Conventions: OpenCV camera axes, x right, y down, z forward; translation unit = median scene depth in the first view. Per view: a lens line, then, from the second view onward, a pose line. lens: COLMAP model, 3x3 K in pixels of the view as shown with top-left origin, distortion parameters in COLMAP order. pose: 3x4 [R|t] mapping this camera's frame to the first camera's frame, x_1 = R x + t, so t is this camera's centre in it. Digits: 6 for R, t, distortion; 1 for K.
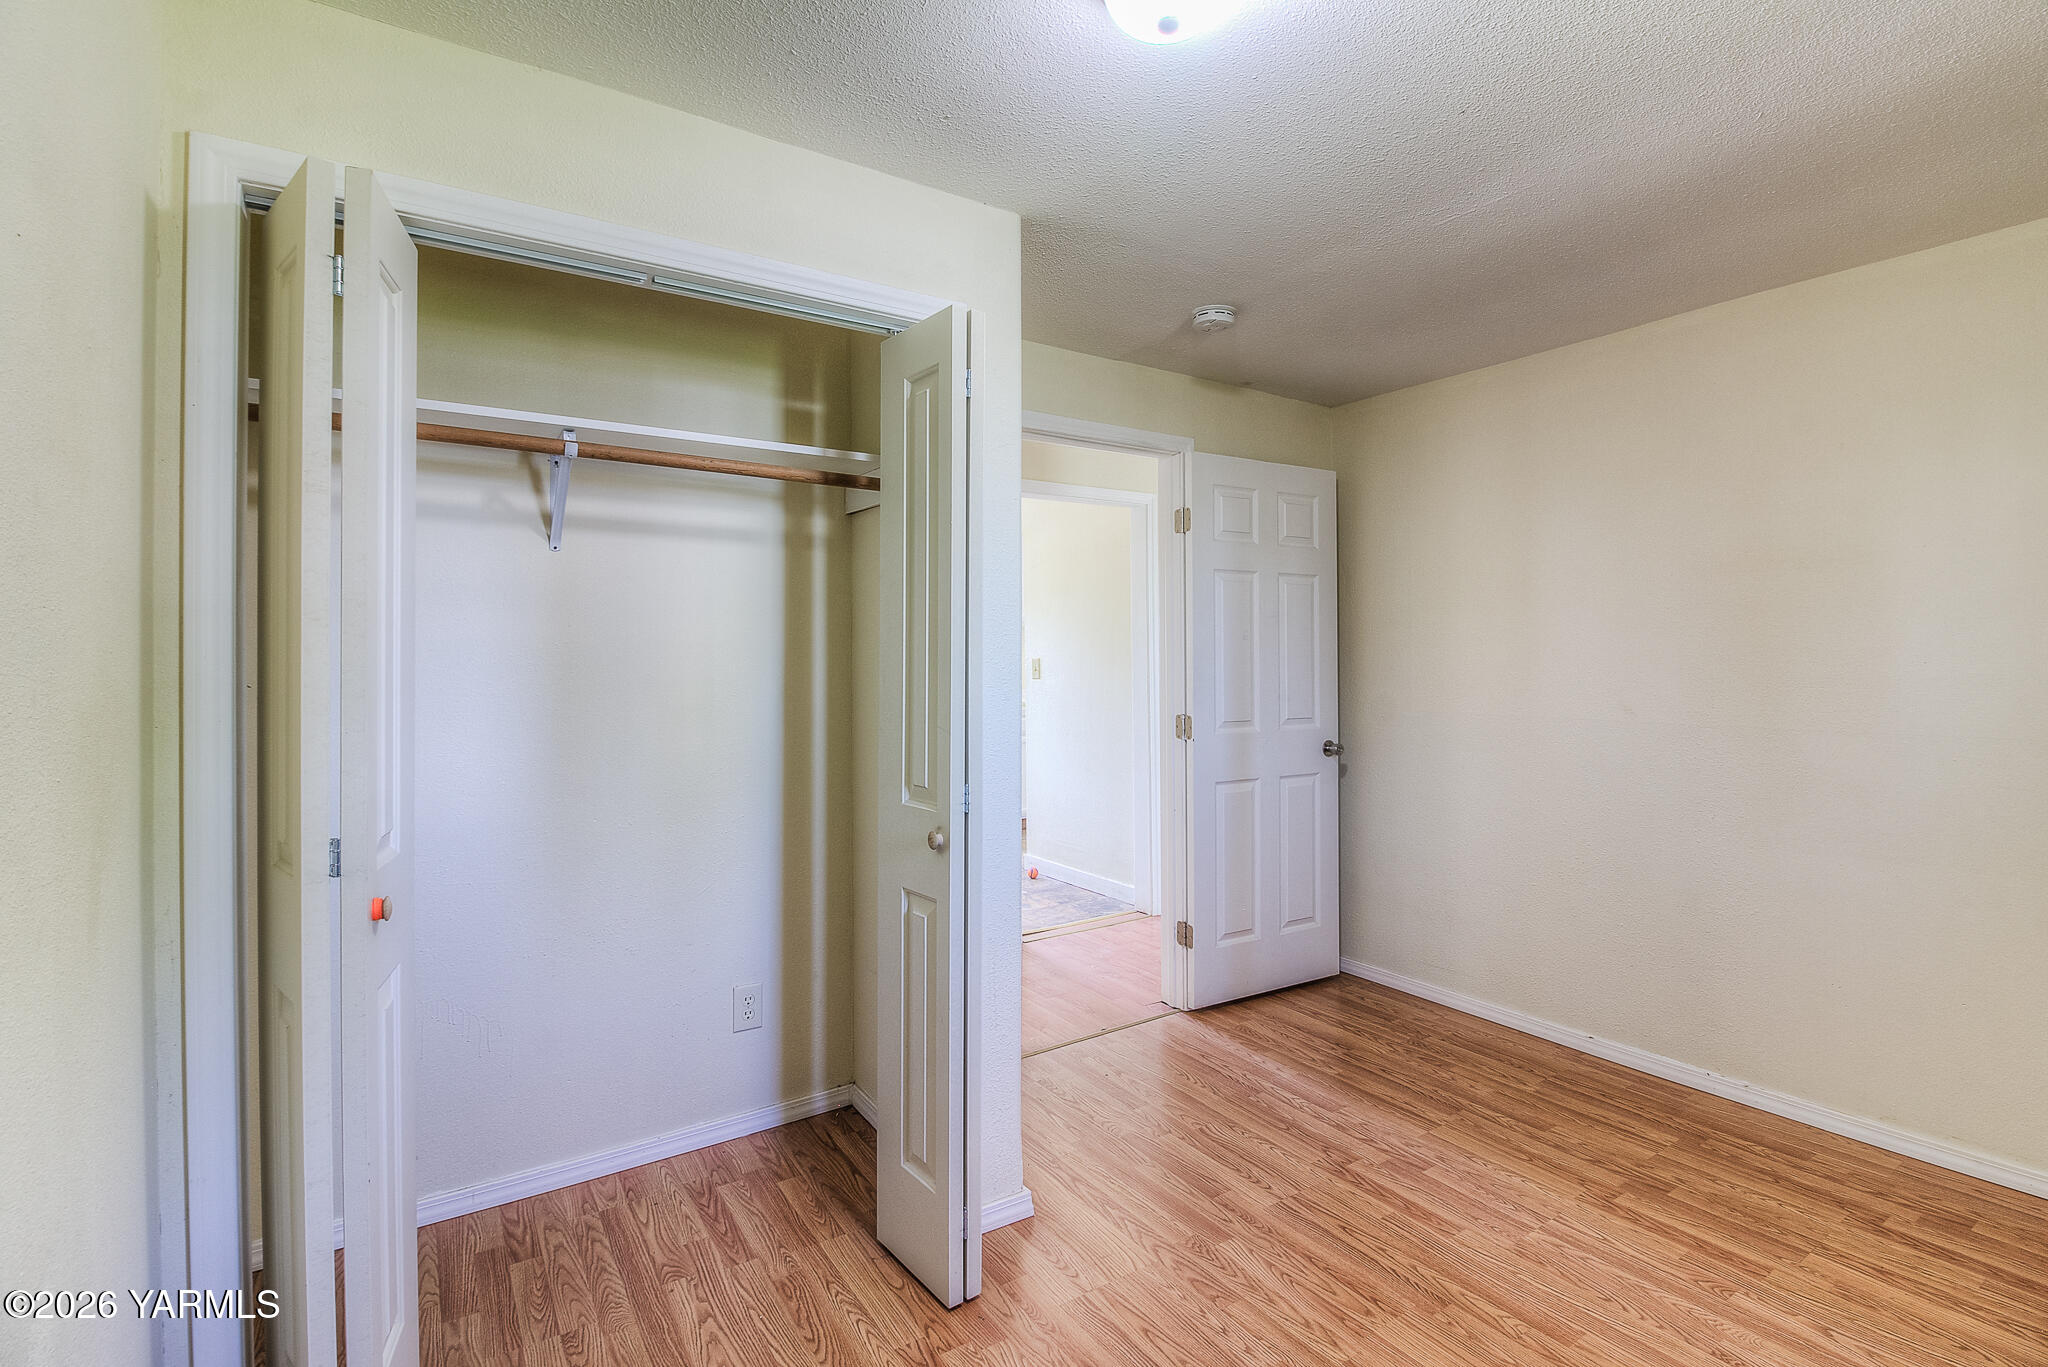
lens RADIAL K [[983.9, 0, 1032.8], [0, 983.9, 638.8], [0, 0, 1]] dist [-0.004051, -0.013788]
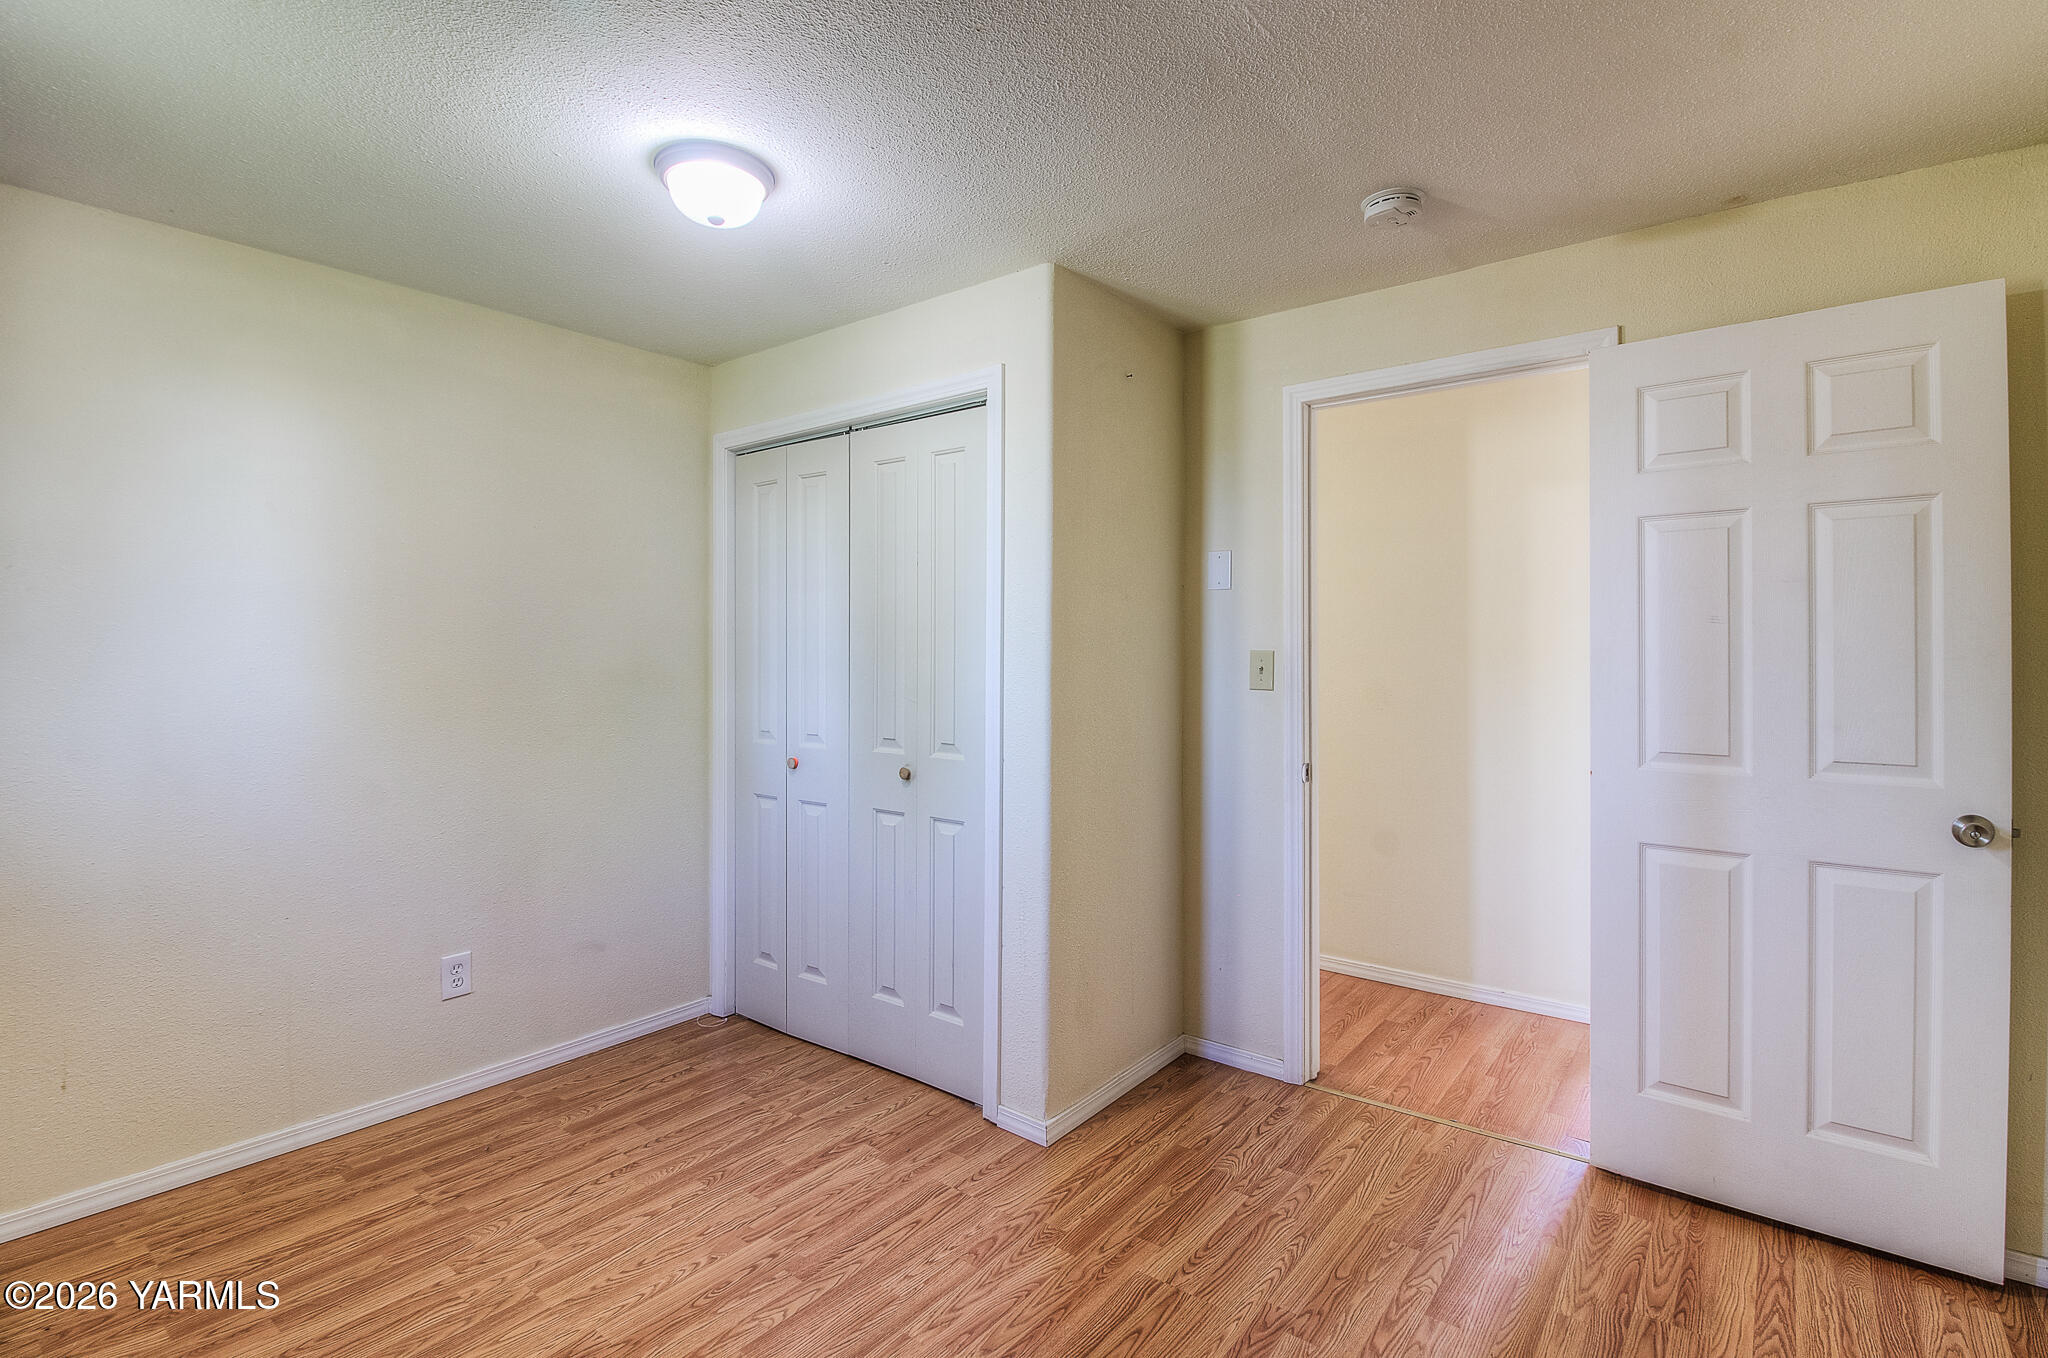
lens RADIAL K [[983.9, 0, 1032.8], [0, 983.9, 634.3], [0, 0, 1]] dist [-0.004051, -0.013788]
pose [[0.289032, -0.016412, -0.957179, 0.693525], [0.021031, 0.999721, -0.010791, 0.005617], [0.957088, -0.017011, 0.289296, 0.426475]]
